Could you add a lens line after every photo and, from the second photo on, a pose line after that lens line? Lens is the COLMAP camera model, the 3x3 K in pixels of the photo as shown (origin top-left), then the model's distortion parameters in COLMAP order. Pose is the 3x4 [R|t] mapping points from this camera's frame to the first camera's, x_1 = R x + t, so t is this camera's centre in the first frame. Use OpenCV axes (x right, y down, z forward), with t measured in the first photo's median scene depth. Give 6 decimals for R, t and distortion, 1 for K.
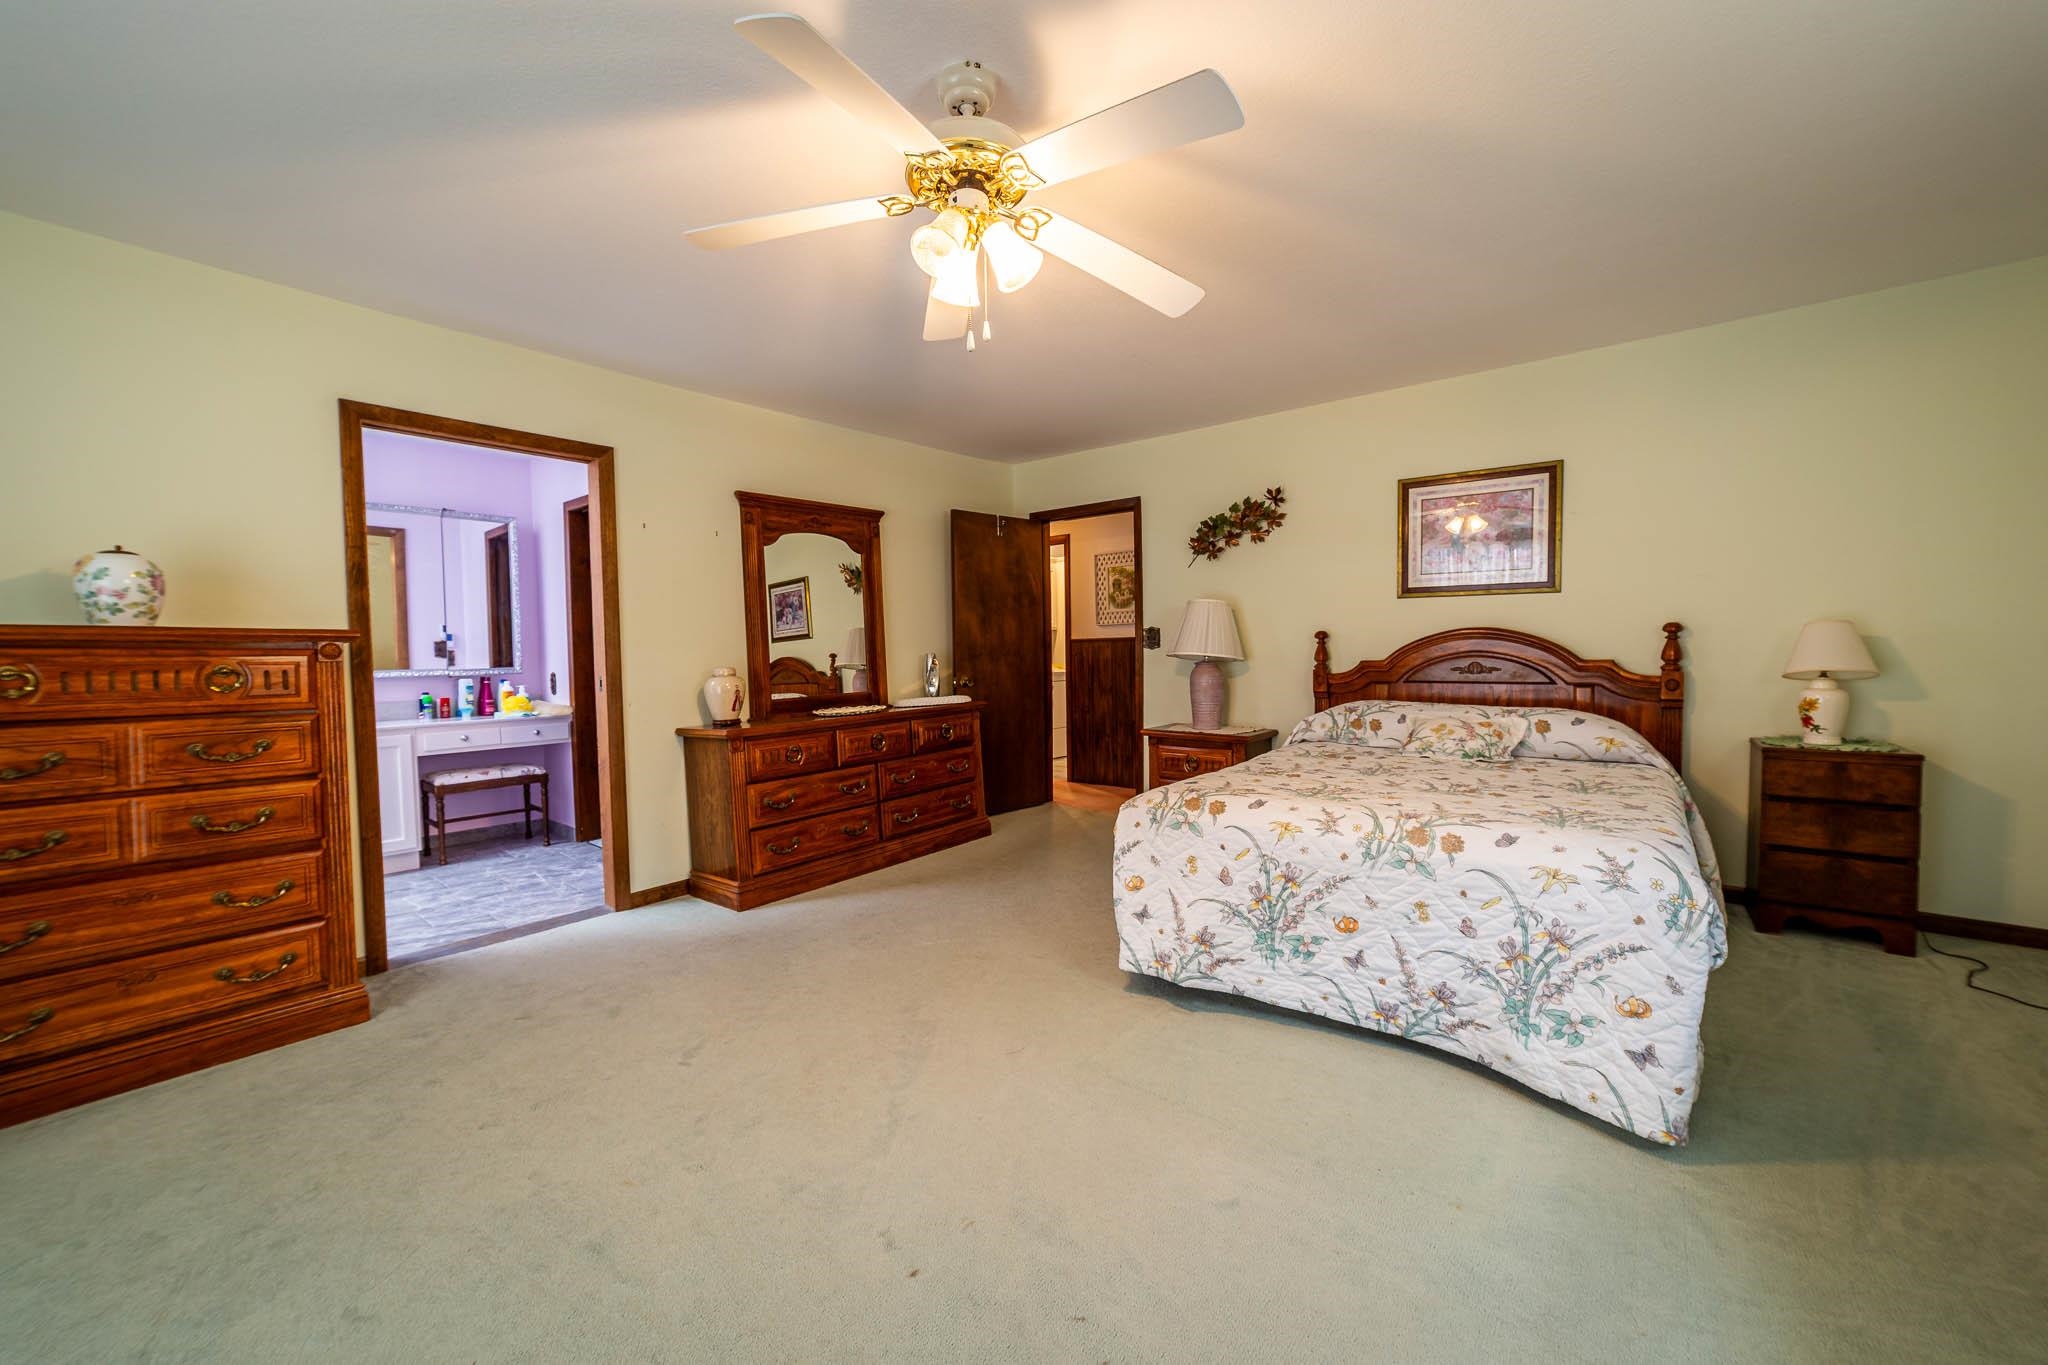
lens RADIAL K [[775.2, 0, 1020.3], [0, 775.2, 681.5], [0, 0, 1]] dist [-0.016466, 0.000589]
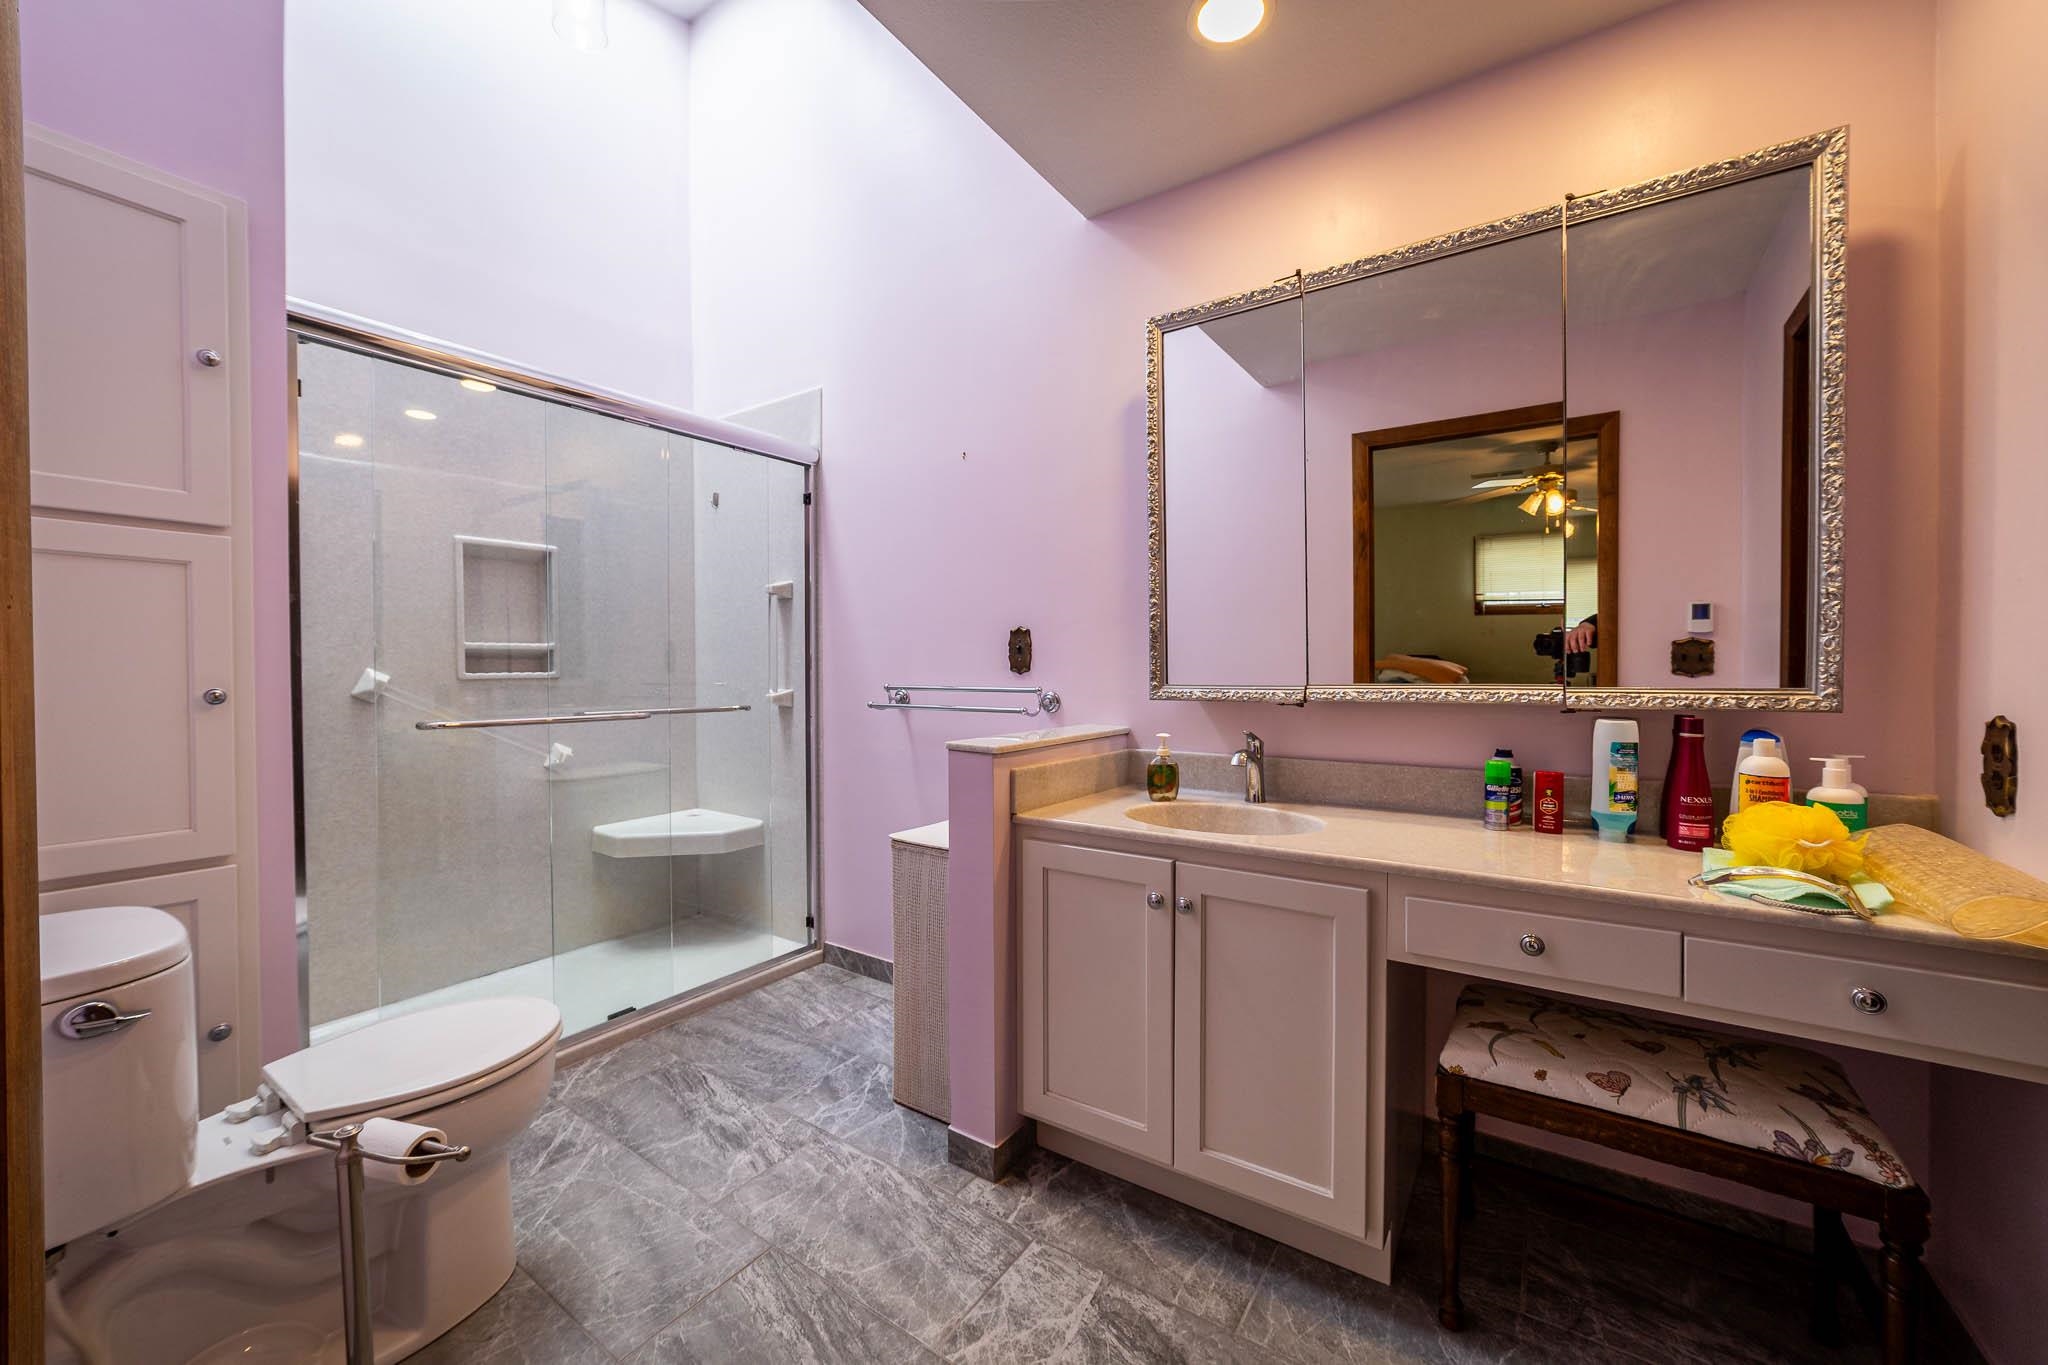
lens RADIAL K [[775.2, 0, 1022.0], [0, 775.2, 671.4], [0, 0, 1]] dist [-0.016466, 0.000589]
pose [[0.082568, 0.031545, -0.996086, -0.432527], [-0.025875, 0.999230, 0.029499, -0.024997], [0.996249, 0.023338, 0.083321, 0.732707]]
